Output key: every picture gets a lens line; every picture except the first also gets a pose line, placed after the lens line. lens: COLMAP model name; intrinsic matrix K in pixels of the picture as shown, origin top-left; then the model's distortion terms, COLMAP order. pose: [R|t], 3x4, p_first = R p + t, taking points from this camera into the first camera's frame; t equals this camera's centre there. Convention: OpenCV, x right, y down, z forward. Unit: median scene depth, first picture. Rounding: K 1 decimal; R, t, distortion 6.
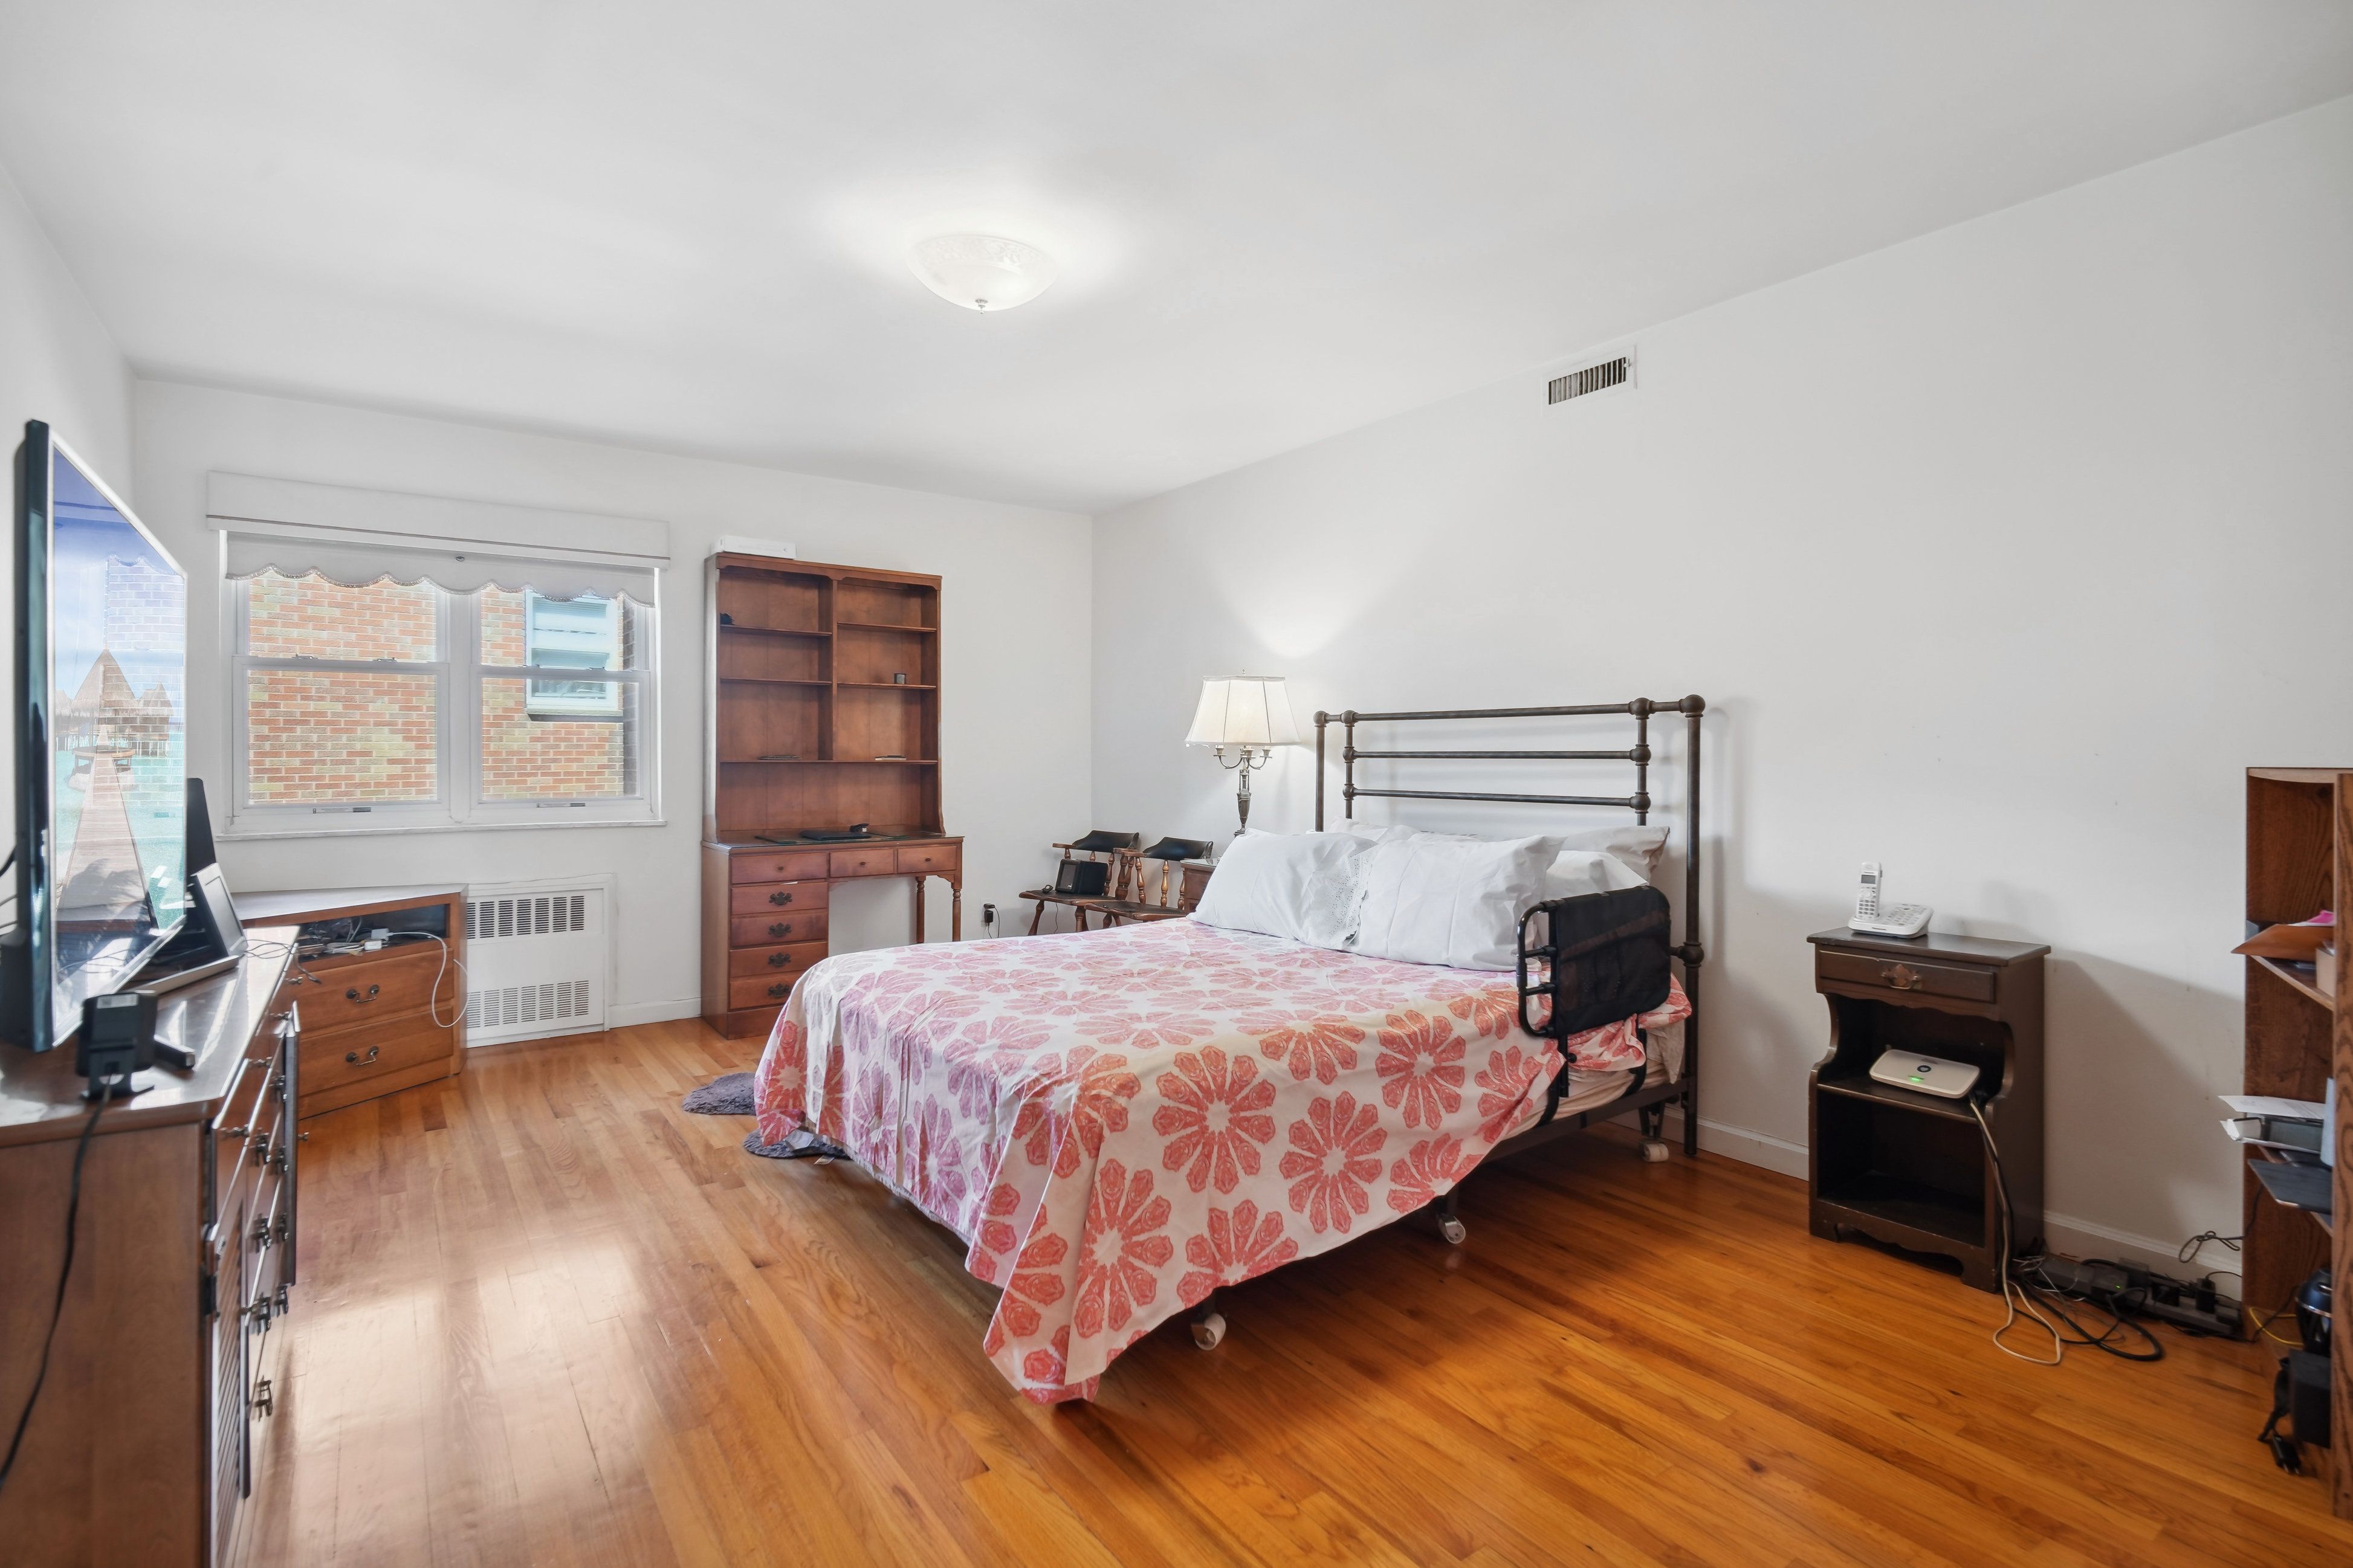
lens RADIAL K [[1086.9, 0, 1181.2], [0, 1086.9, 767.0], [0, 0, 1]] dist [0.001002, -0.000591]
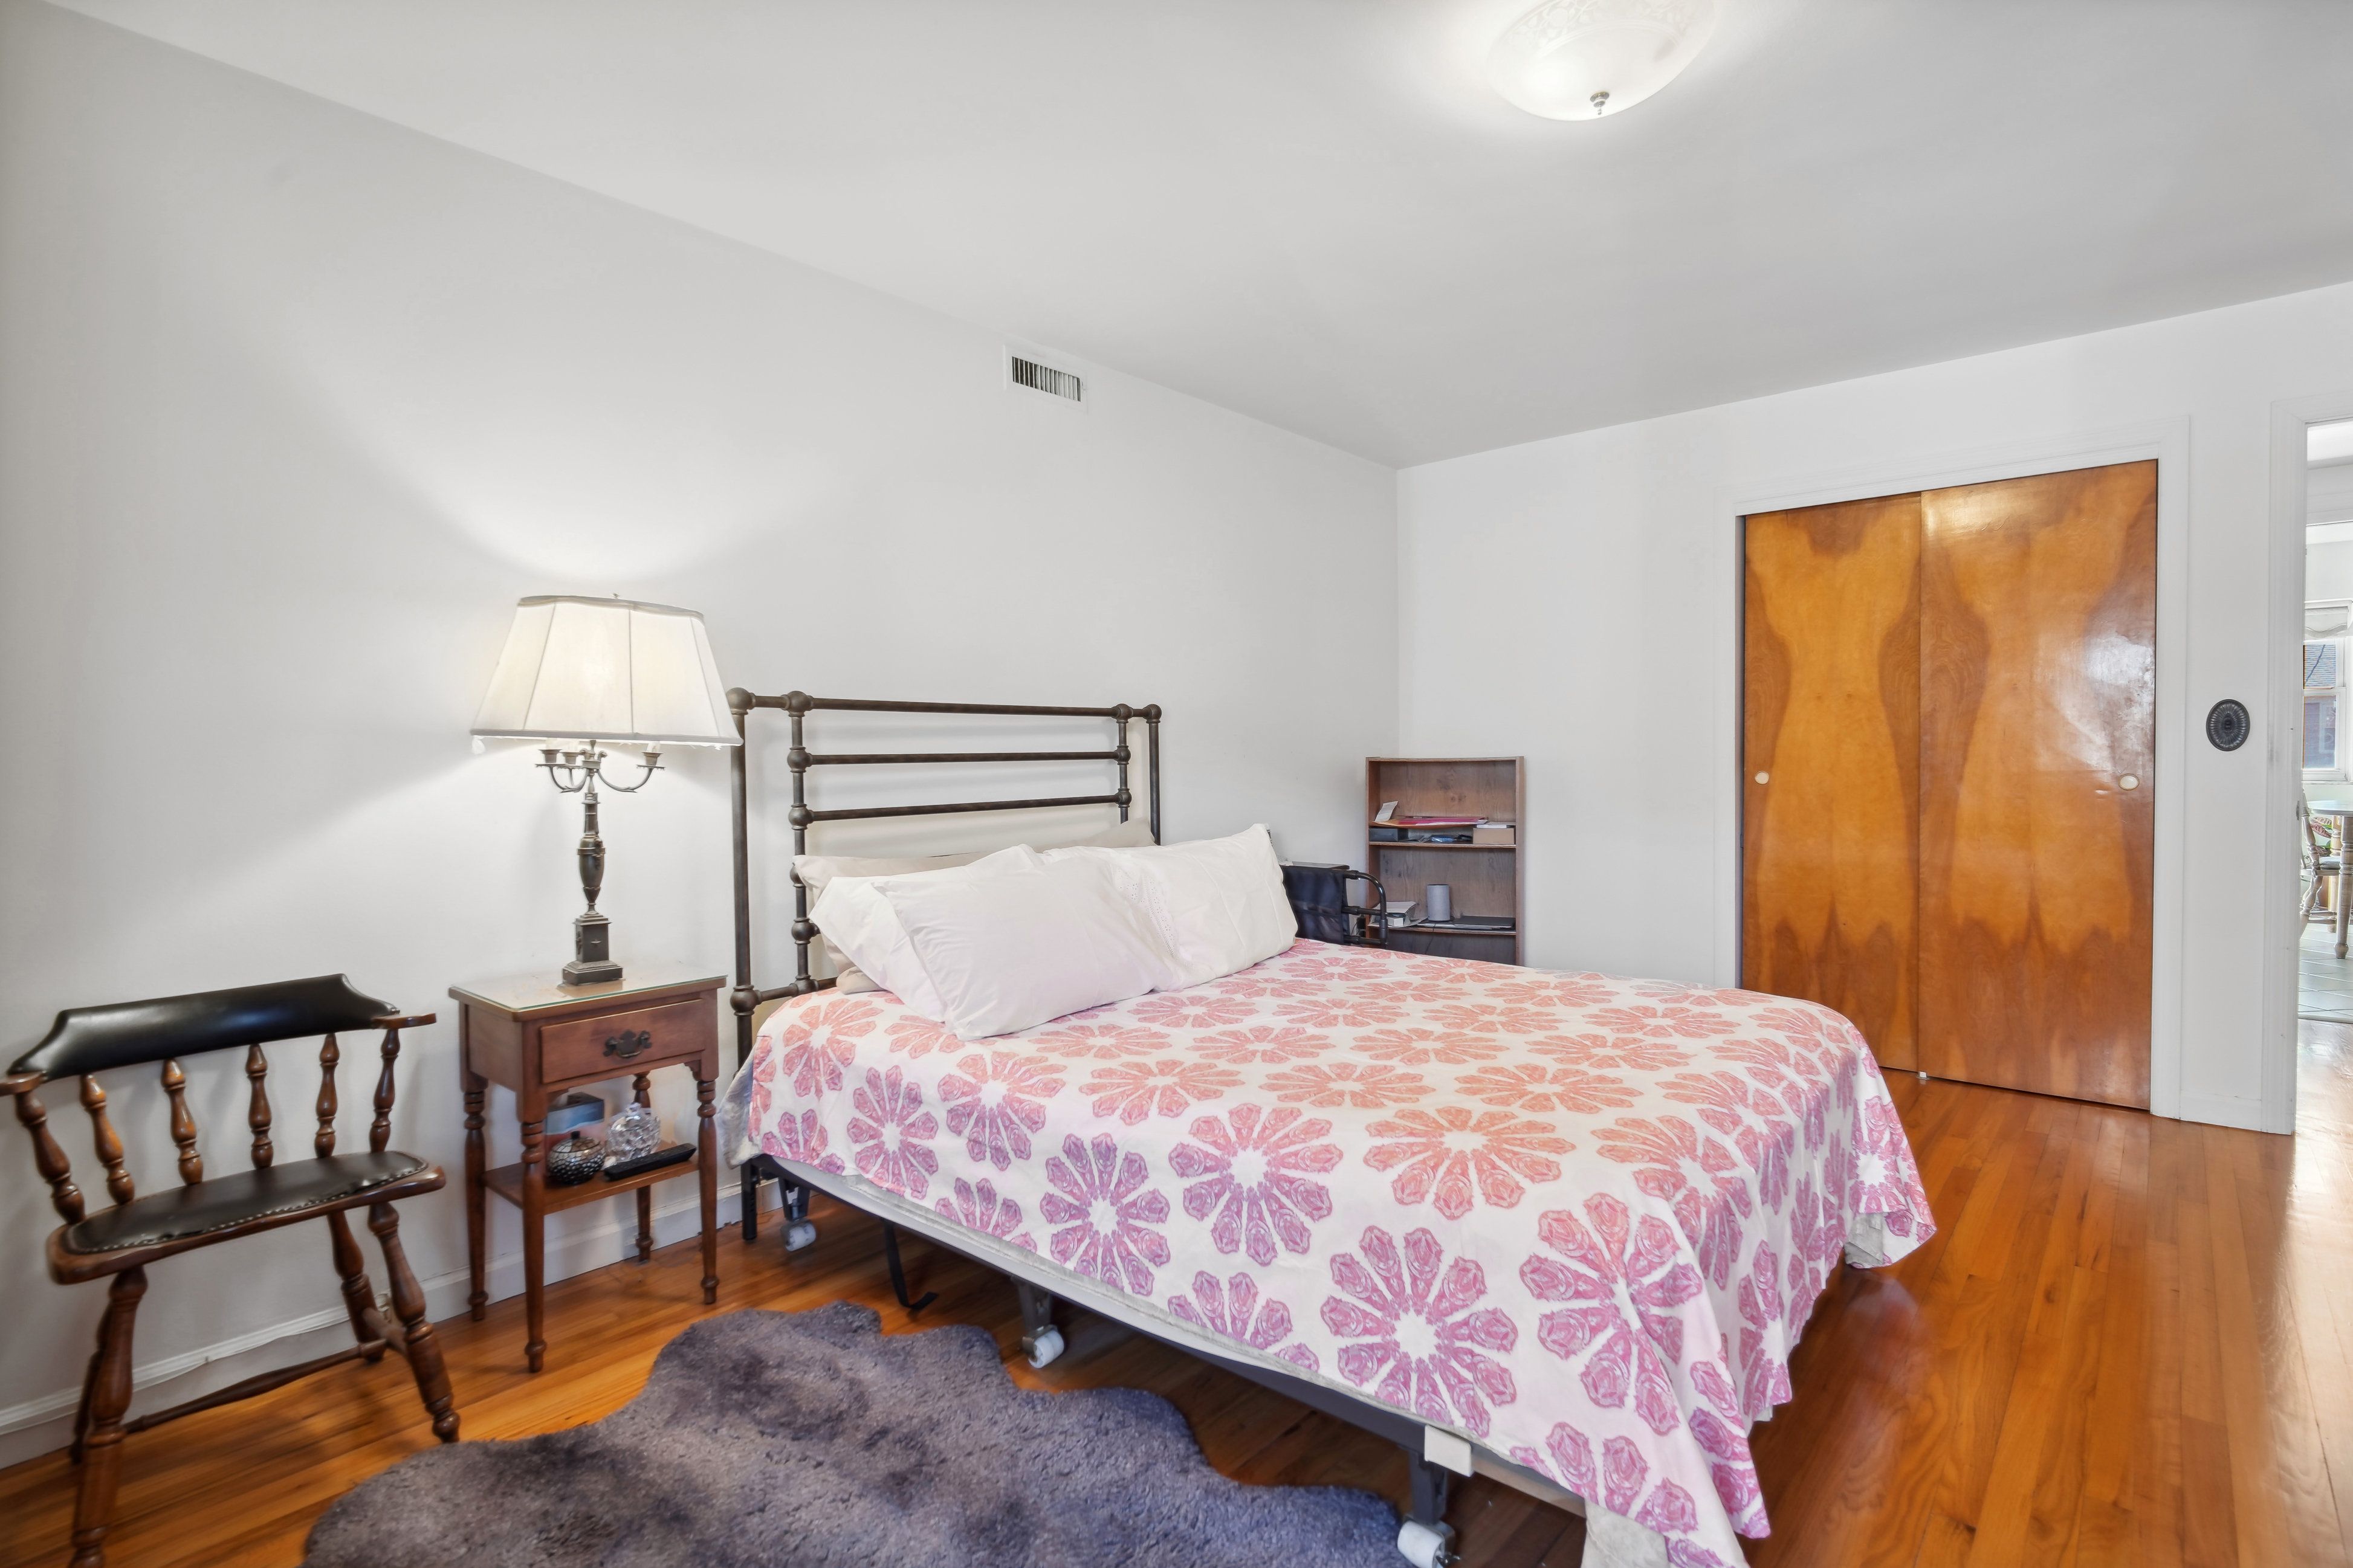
lens RADIAL K [[1104.9, 0, 1182.0], [0, 1104.9, 774.0], [0, 0, 1]] dist [-0.001062, -0.001657]
pose [[-0.198448, -0.025229, 0.979787, -0.663119], [0.016595, 0.999439, 0.029096, -0.022910], [-0.979971, 0.022034, -0.197918, 1.121850]]
